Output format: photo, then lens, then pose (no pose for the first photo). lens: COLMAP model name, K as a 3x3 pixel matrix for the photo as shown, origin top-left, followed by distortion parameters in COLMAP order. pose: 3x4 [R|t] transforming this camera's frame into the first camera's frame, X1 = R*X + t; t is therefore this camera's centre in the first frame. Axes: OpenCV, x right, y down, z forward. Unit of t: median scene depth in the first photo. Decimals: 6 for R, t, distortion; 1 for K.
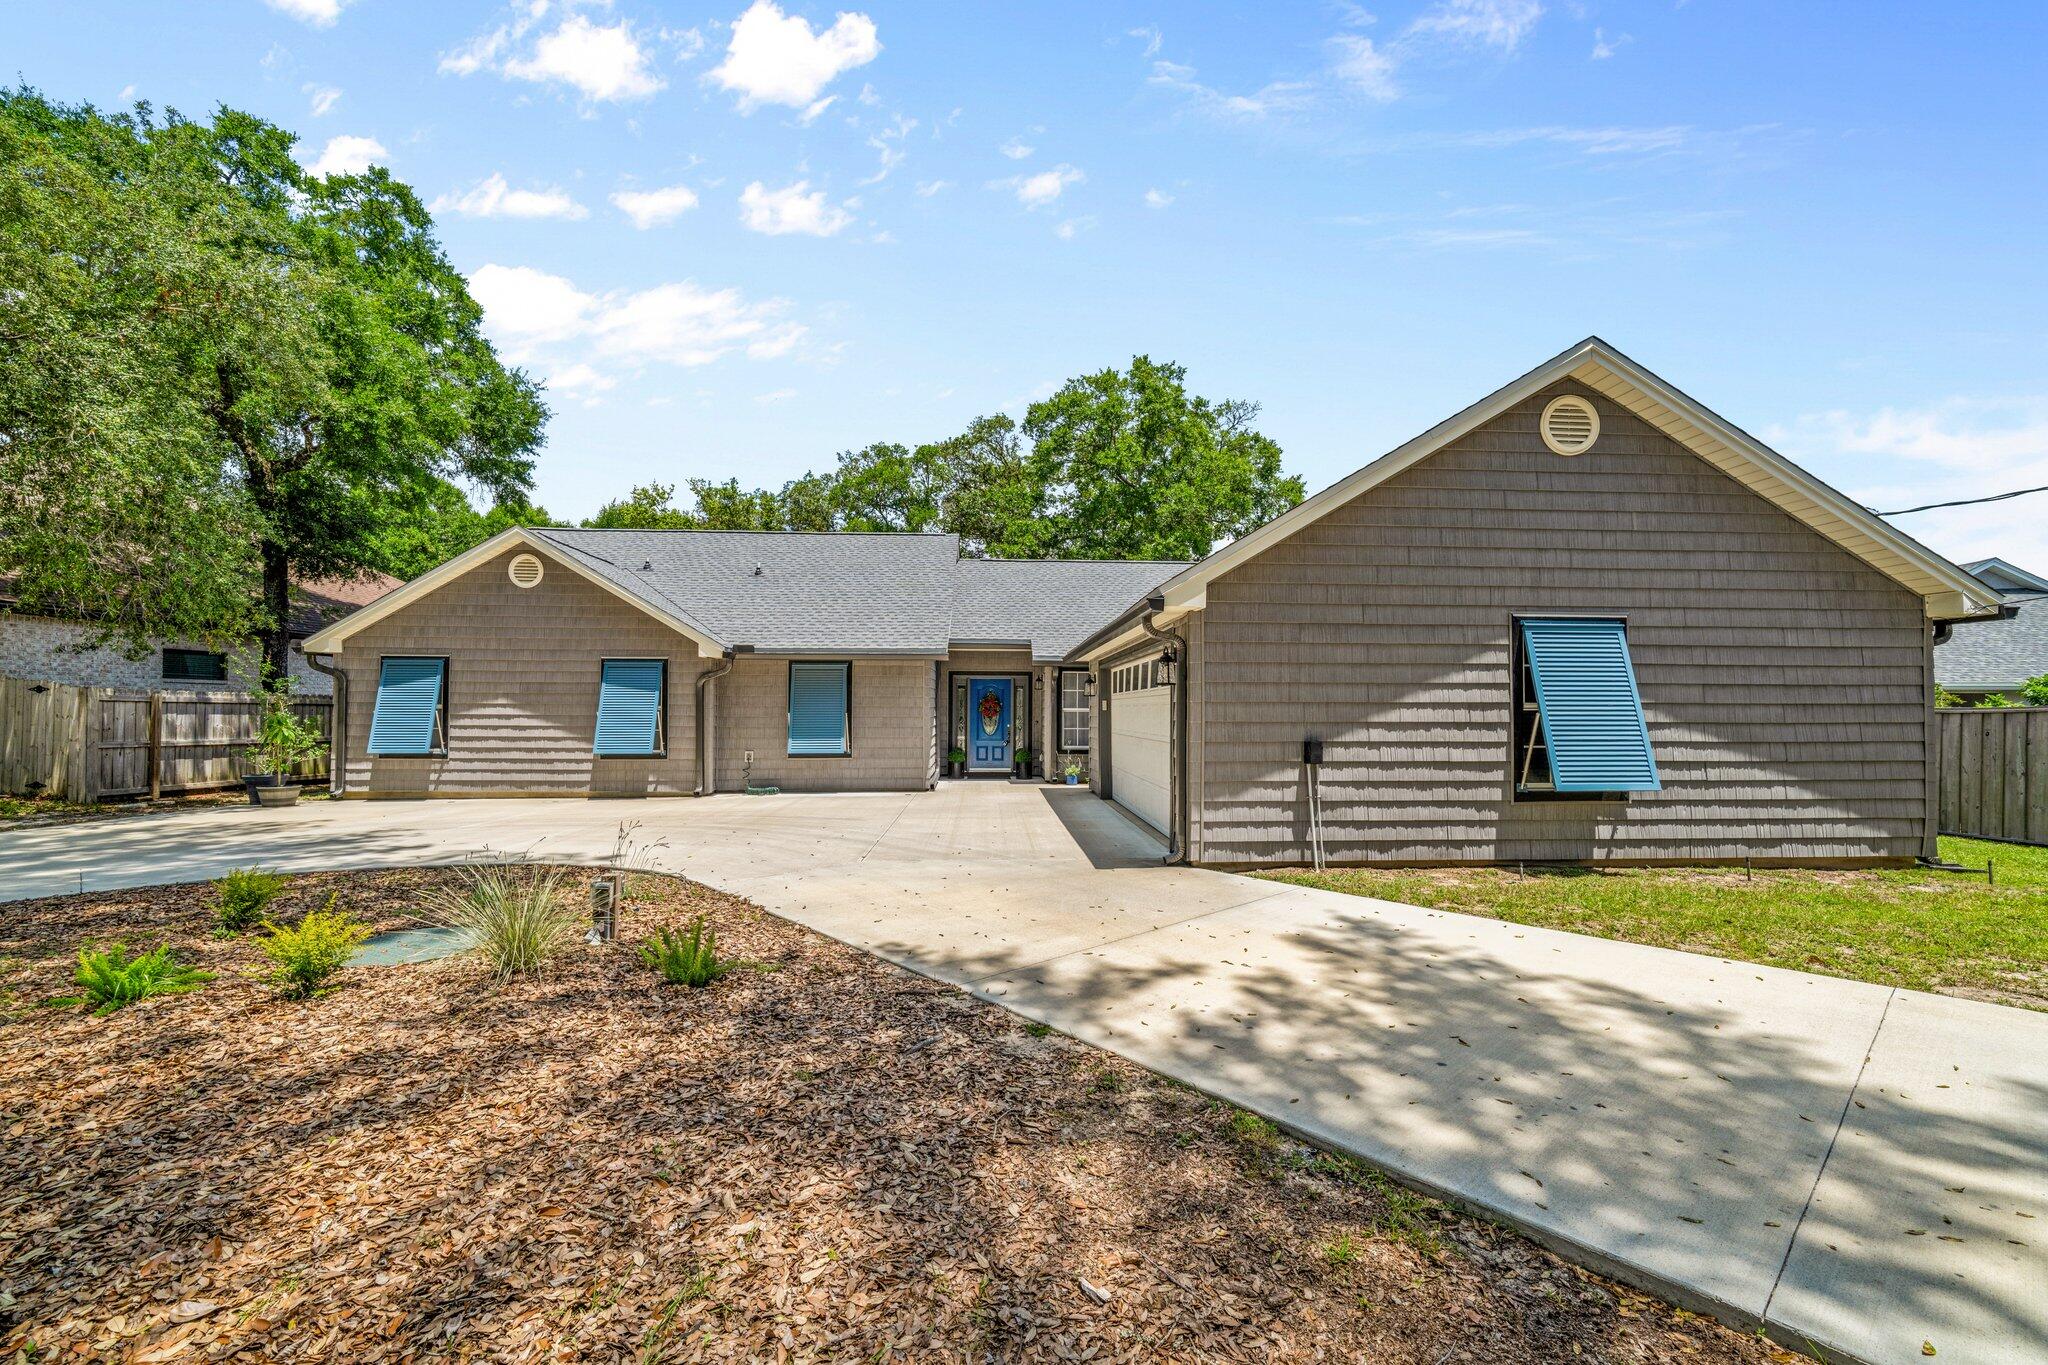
lens RADIAL K [[801.8, 0, 1039.7], [0, 801.8, 701.3], [0, 0, 1]] dist [-0.001052, 0.000002]
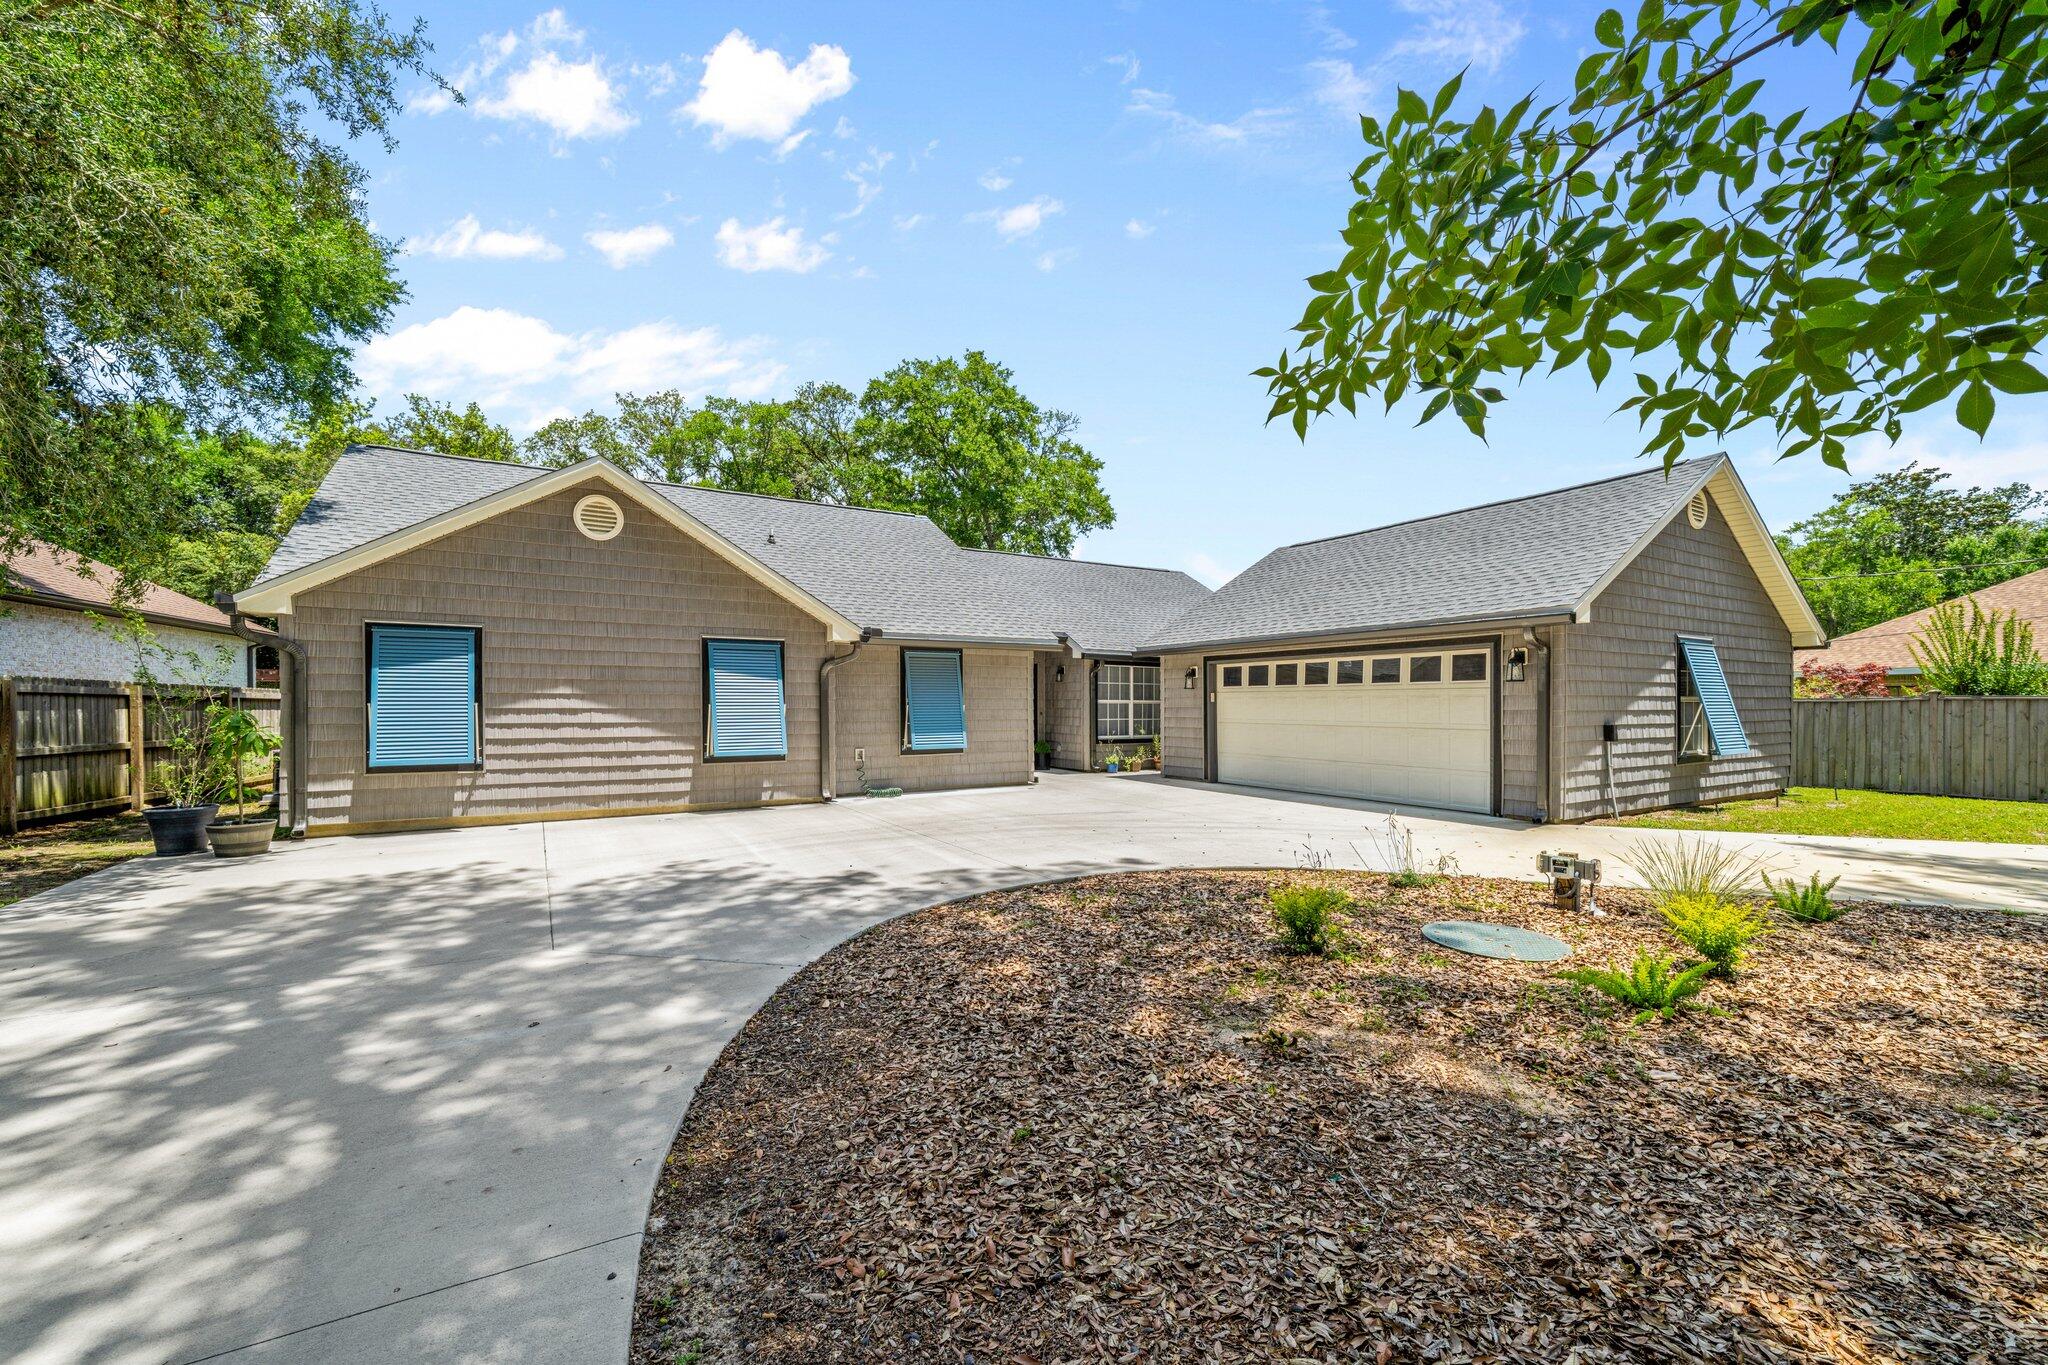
lens RADIAL K [[801.8, 0, 1039.7], [0, 801.8, 701.3], [0, 0, 1]] dist [-0.001052, 0.000002]
pose [[0.888005, -0.000967, 0.459834, -1.090124], [-0.004304, 0.999937, 0.010413, 0.000960], [-0.459814, -0.011226, 0.887944, 0.239170]]
